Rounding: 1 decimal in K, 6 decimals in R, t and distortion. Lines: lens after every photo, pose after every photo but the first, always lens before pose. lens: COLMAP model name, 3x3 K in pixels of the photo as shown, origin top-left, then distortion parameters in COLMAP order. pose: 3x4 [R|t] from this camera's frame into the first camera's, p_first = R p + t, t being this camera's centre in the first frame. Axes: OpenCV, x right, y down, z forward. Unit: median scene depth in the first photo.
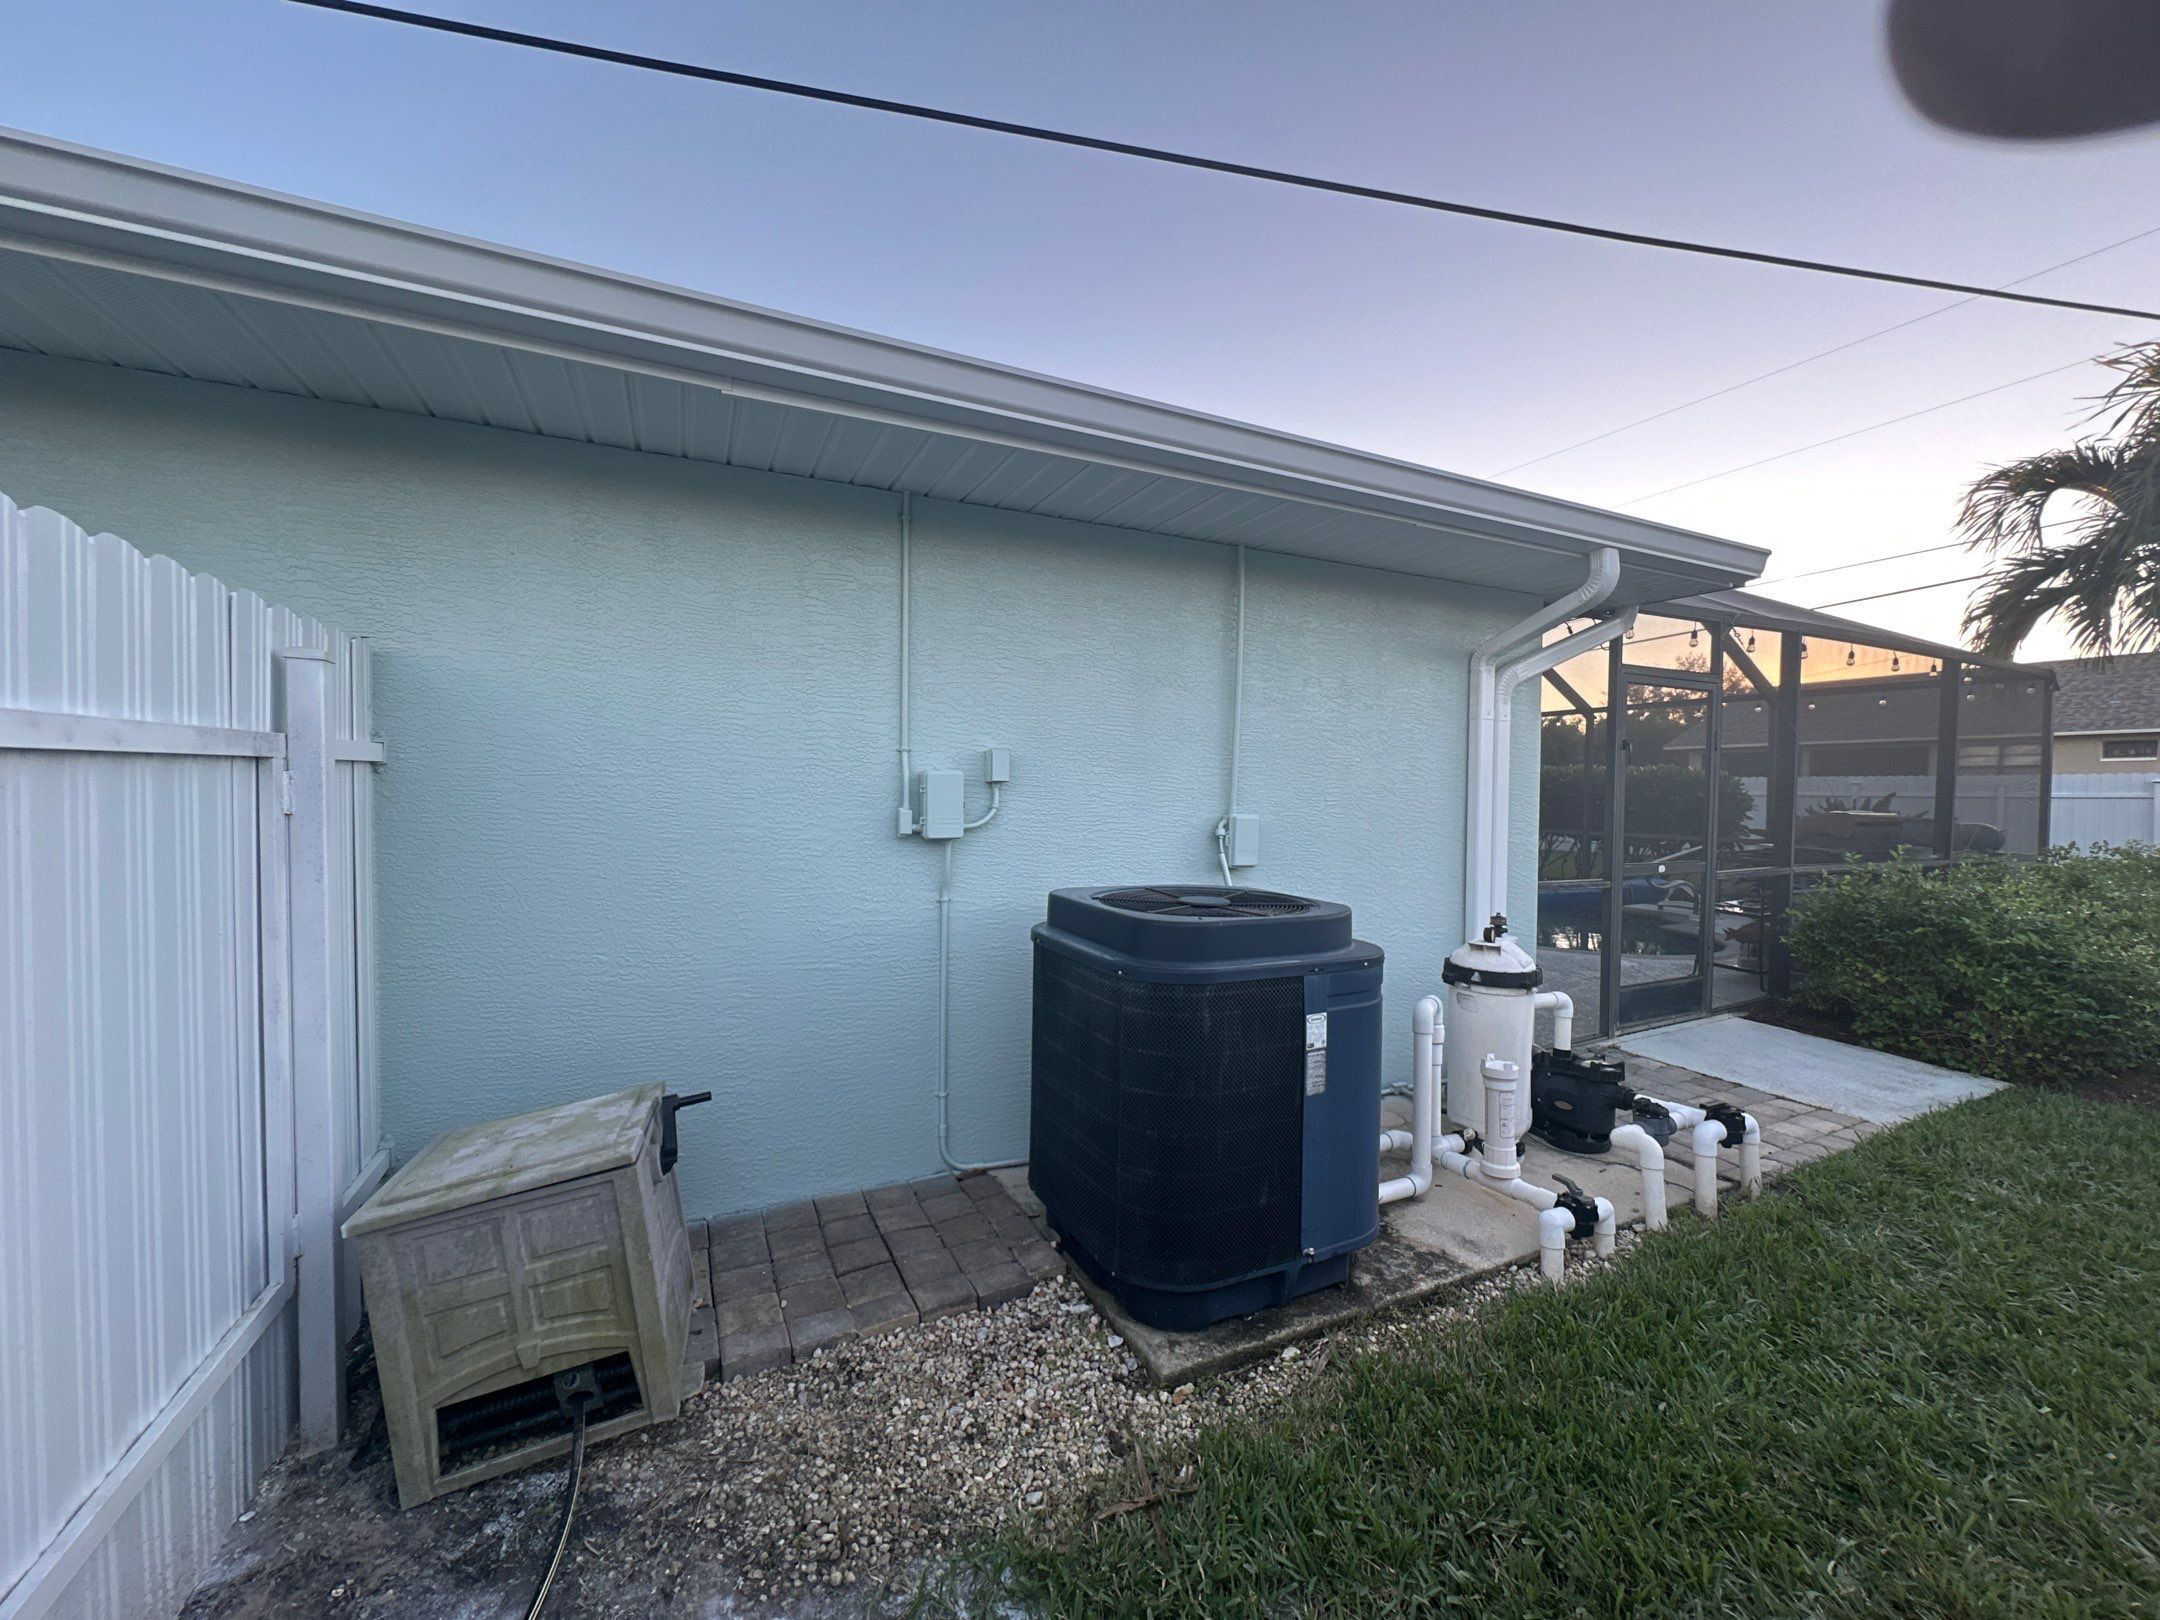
lens RADIAL K [[856.9, 0, 1078.7], [0, 856.9, 807.6], [0, 0, 1]] dist [-0.001332, 0.000901]
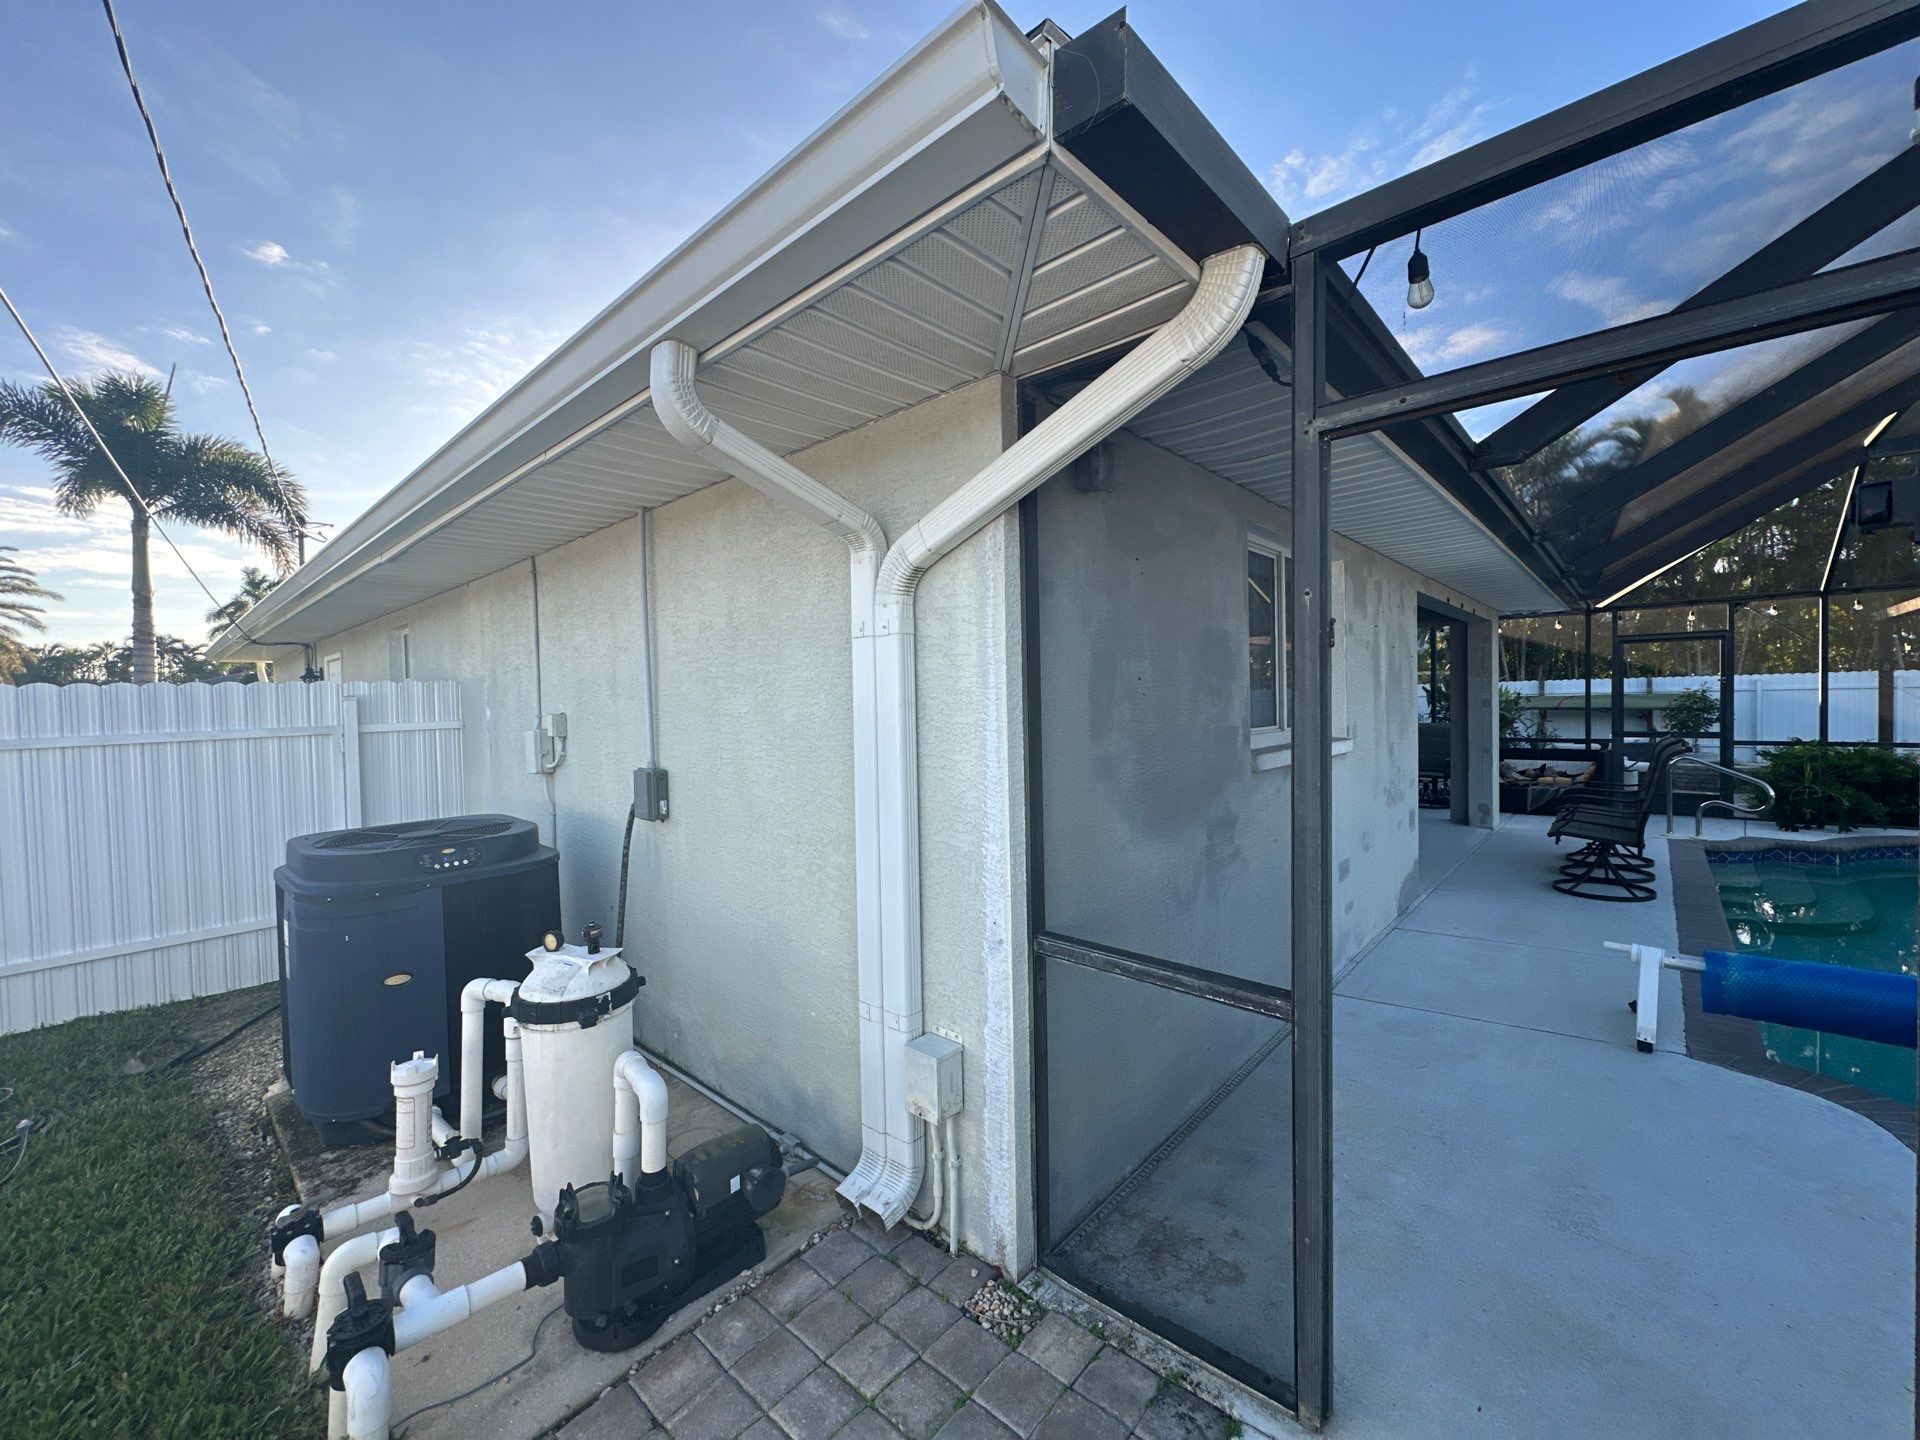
lens RADIAL K [[761.7, 0, 940.6], [0, 761.7, 718.7], [0, 0, 1]] dist [-0.001332, 0.000901]
pose [[0.368653, -0.004328, -0.929557, 1.611035], [-0.004542, 0.999969, -0.006457, -0.065745], [0.929556, 0.006602, 0.368622, 1.360736]]
